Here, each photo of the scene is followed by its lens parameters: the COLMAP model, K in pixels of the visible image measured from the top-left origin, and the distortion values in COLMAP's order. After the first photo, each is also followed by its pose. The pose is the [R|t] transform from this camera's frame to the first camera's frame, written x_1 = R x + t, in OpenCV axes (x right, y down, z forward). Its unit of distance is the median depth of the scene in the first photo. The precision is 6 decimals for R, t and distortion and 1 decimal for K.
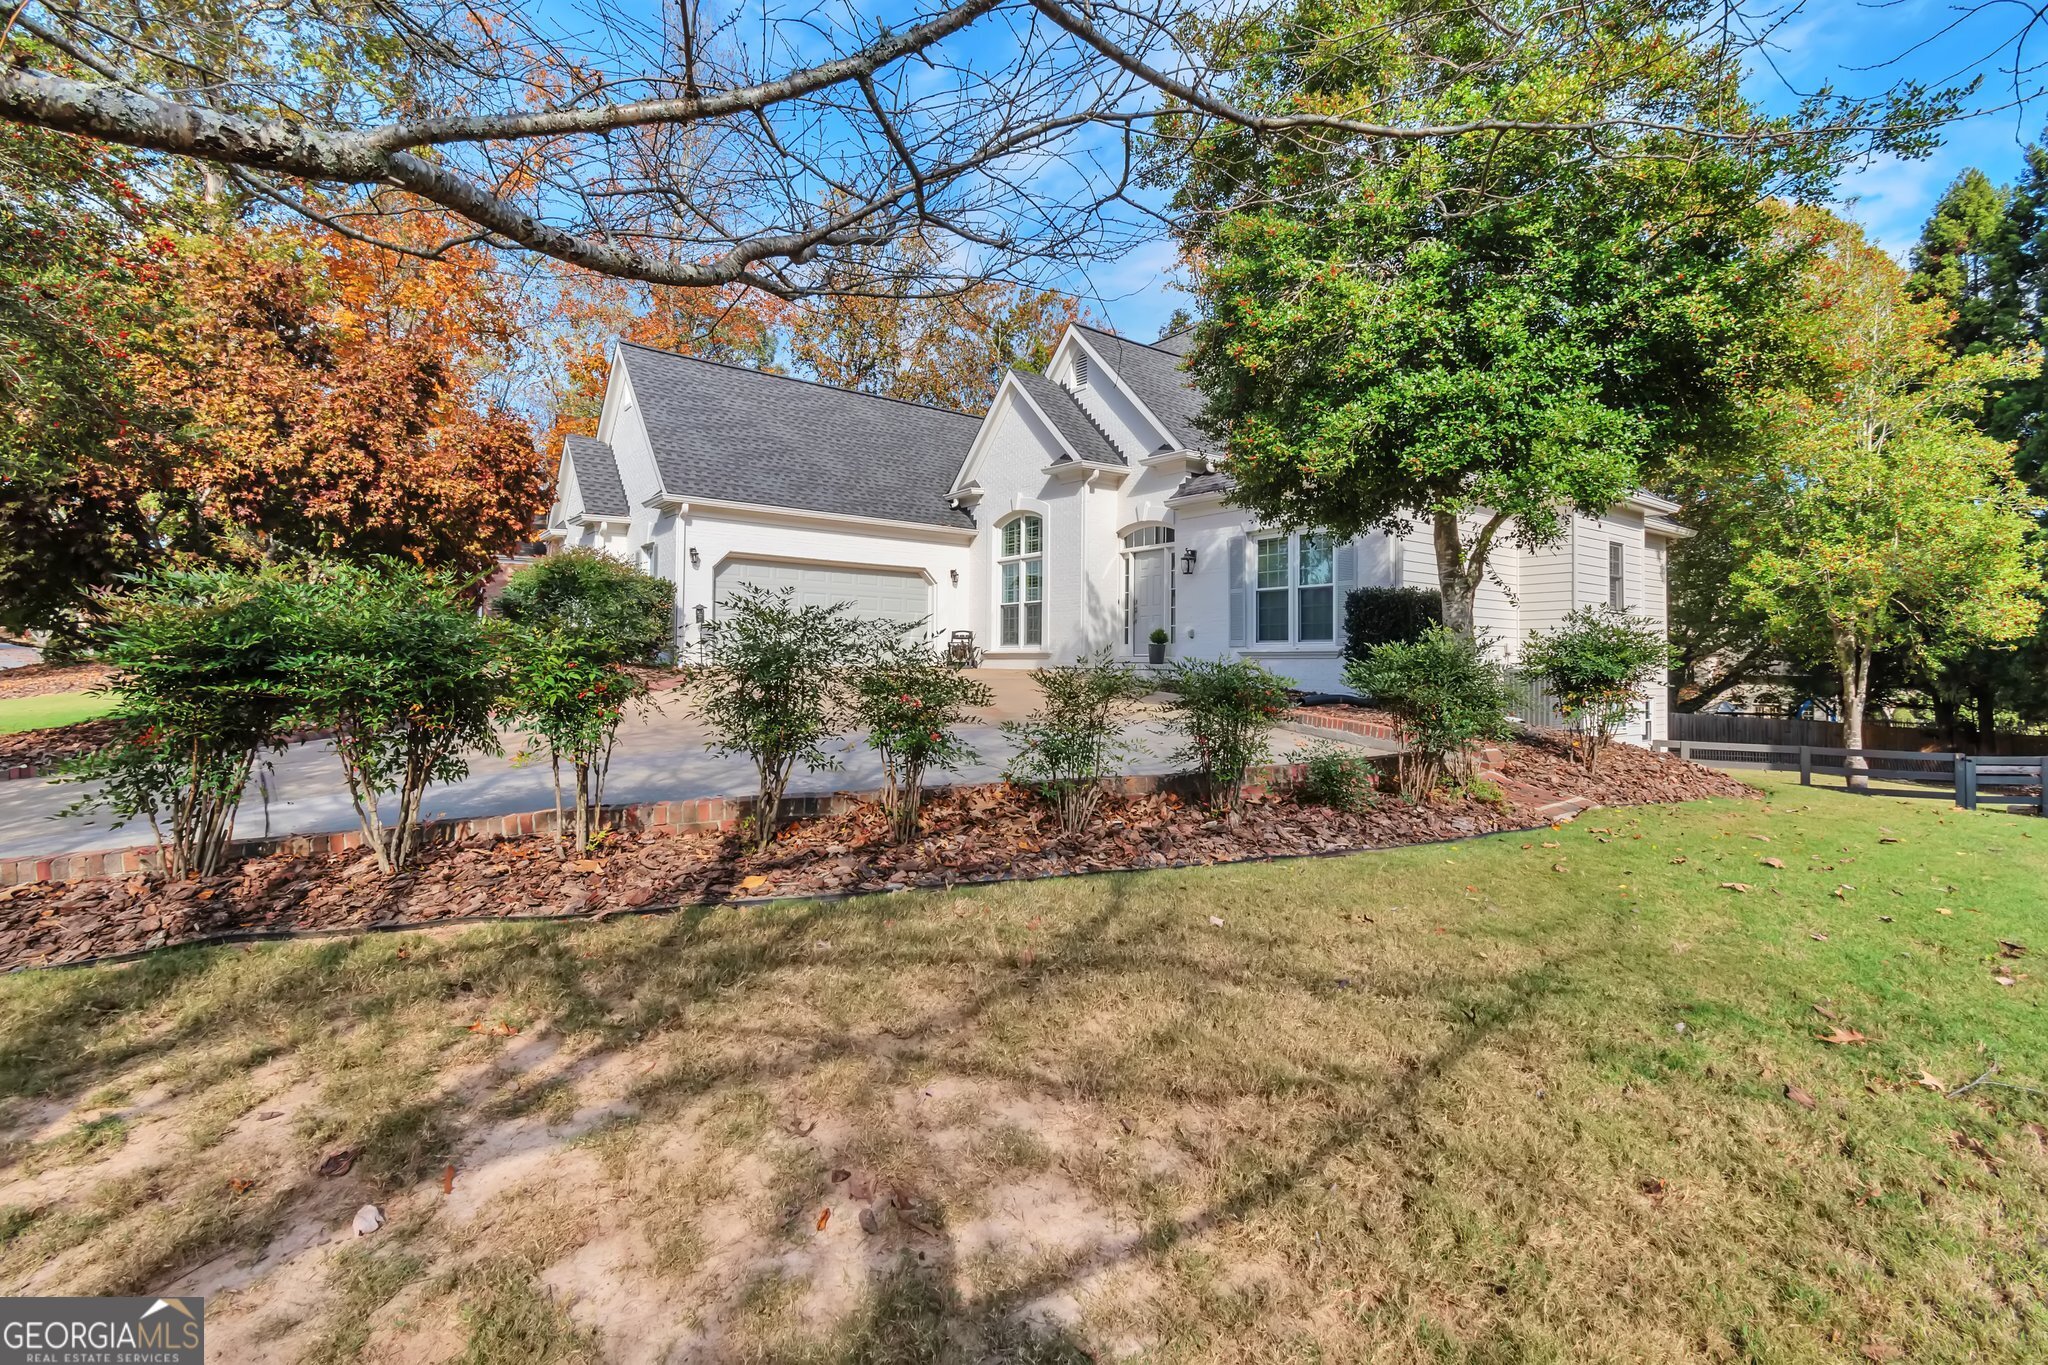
lens RADIAL K [[906.8, 0, 1024.8], [0, 906.8, 676.8], [0, 0, 1]] dist [0.003947, -0.000709]
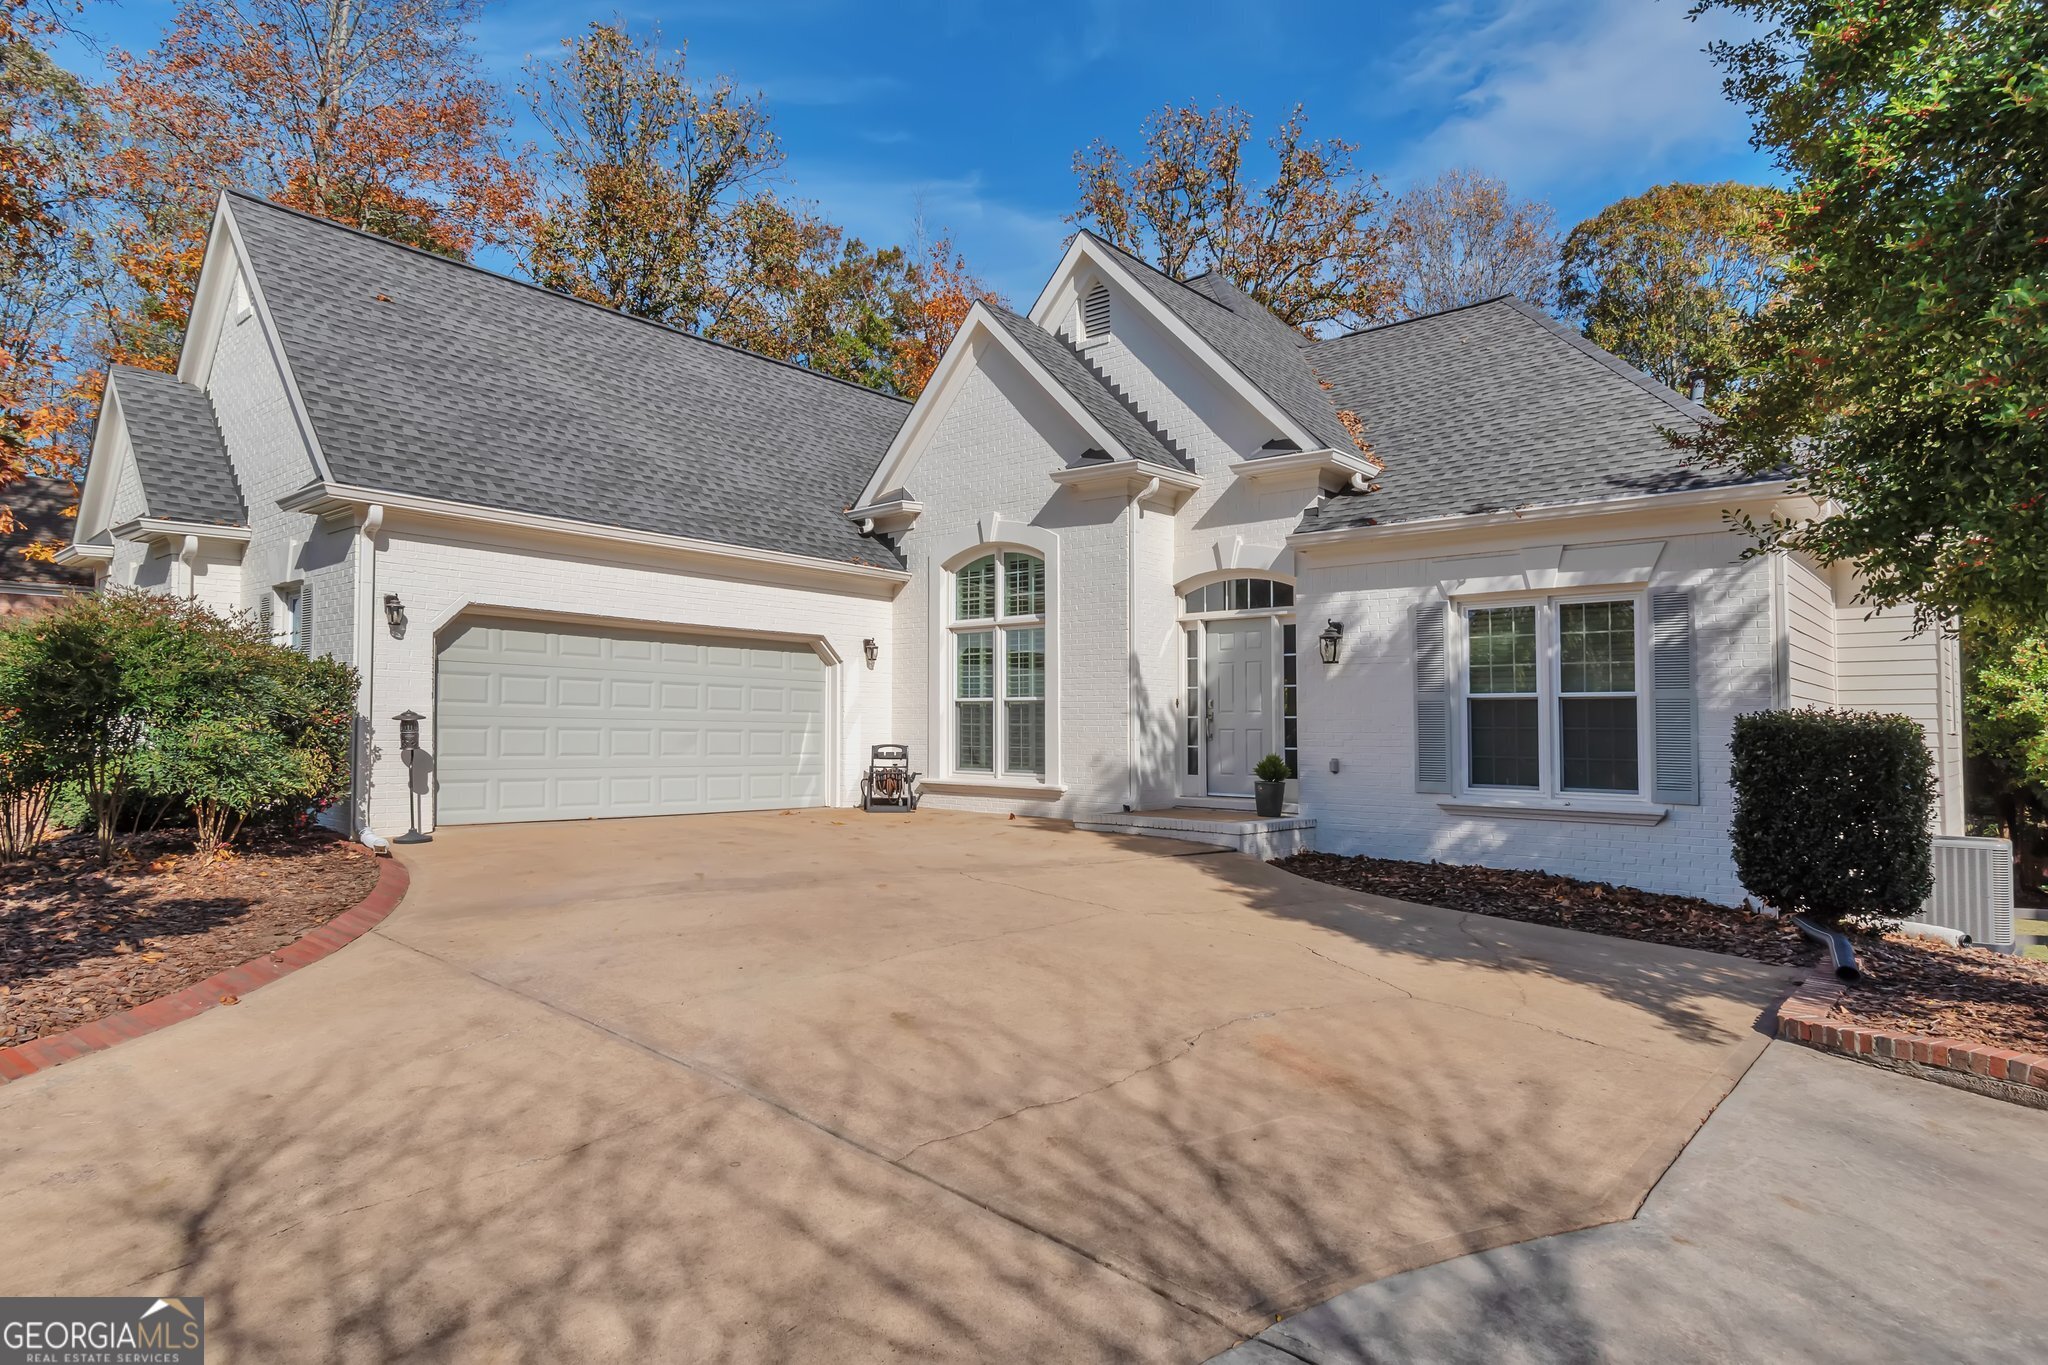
lens RADIAL K [[1078.7, 0, 1021.1], [0, 1078.7, 739.8], [0, 0, 1]] dist [-0.000942, -0.002152]
pose [[0.977531, -0.002596, 0.210774, -0.141578], [0.002588, 0.999997, 0.000316, -0.057724], [-0.210774, 0.000236, 0.977535, 0.323135]]
